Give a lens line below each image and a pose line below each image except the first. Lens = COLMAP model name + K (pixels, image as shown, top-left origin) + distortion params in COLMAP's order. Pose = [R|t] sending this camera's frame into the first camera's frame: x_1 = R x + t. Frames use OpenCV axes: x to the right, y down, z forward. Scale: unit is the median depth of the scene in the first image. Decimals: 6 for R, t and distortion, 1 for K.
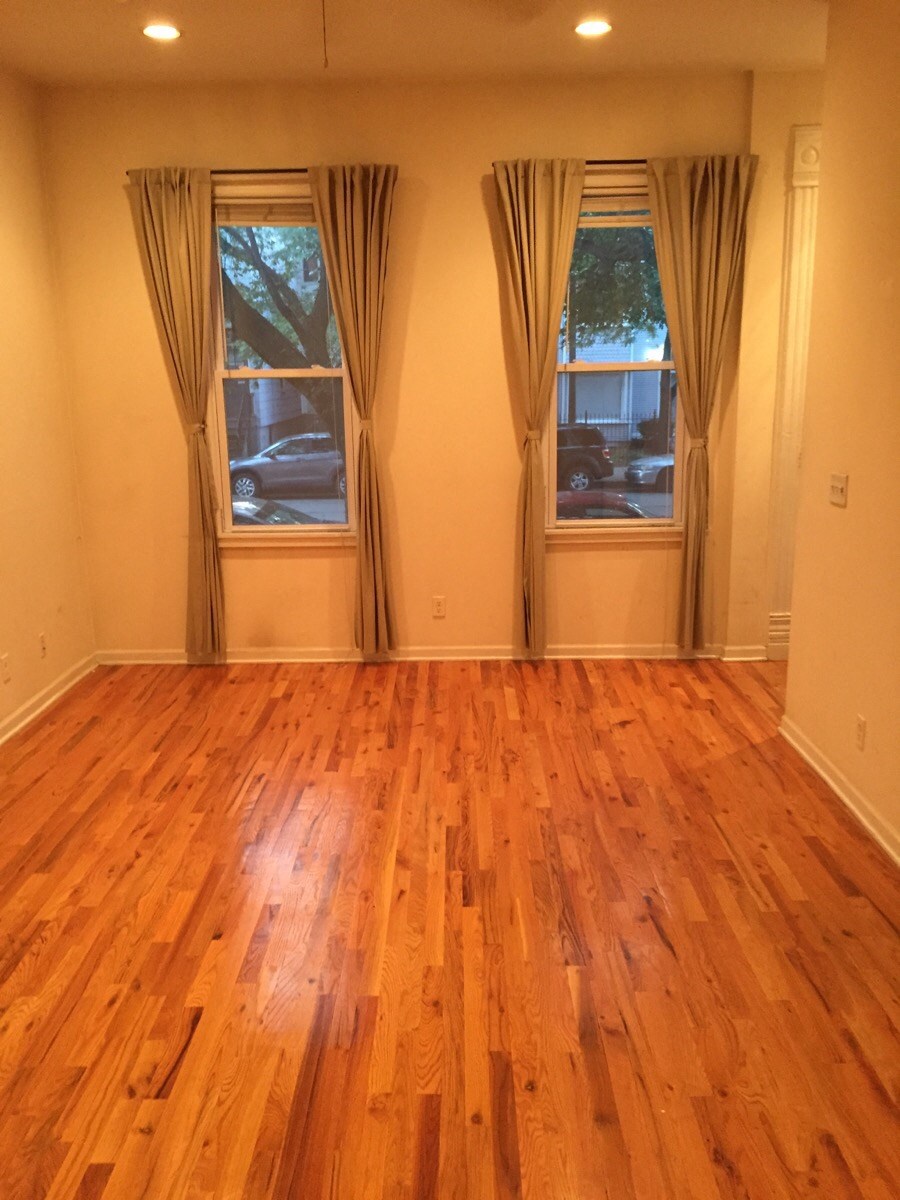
lens RADIAL K [[1000.6, 0, 450.3], [0, 1000.6, 599.4], [0, 0, 1]] dist [-0.005380, -0.006784]
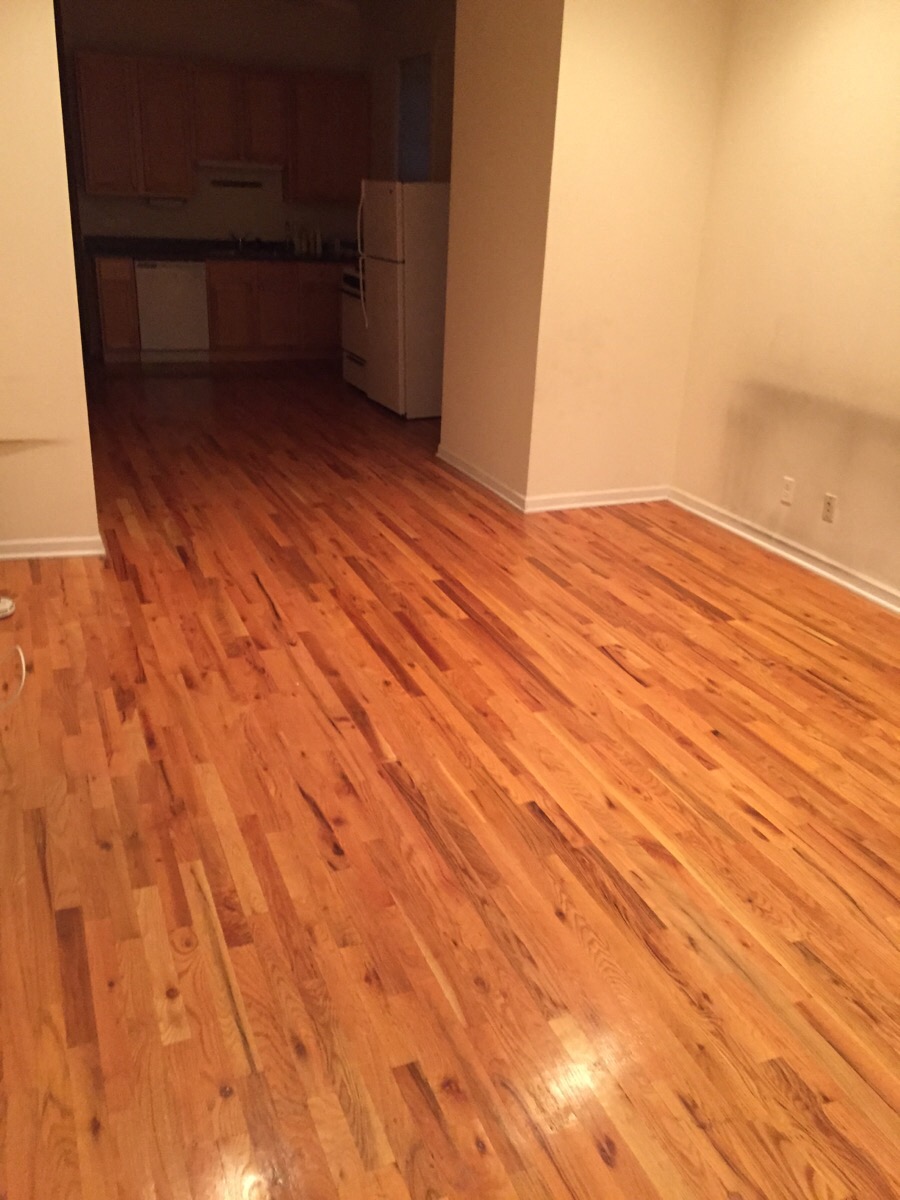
lens RADIAL K [[1003.8, 0, 449.3], [0, 1003.8, 602.5], [0, 0, 1]] dist [0.010686, 0.006030]
pose [[-0.919419, 0.126599, -0.372347, 0.452596], [-0.119526, 0.812036, 0.571236, -0.394545], [0.374677, 0.569710, -0.731469, 1.743507]]
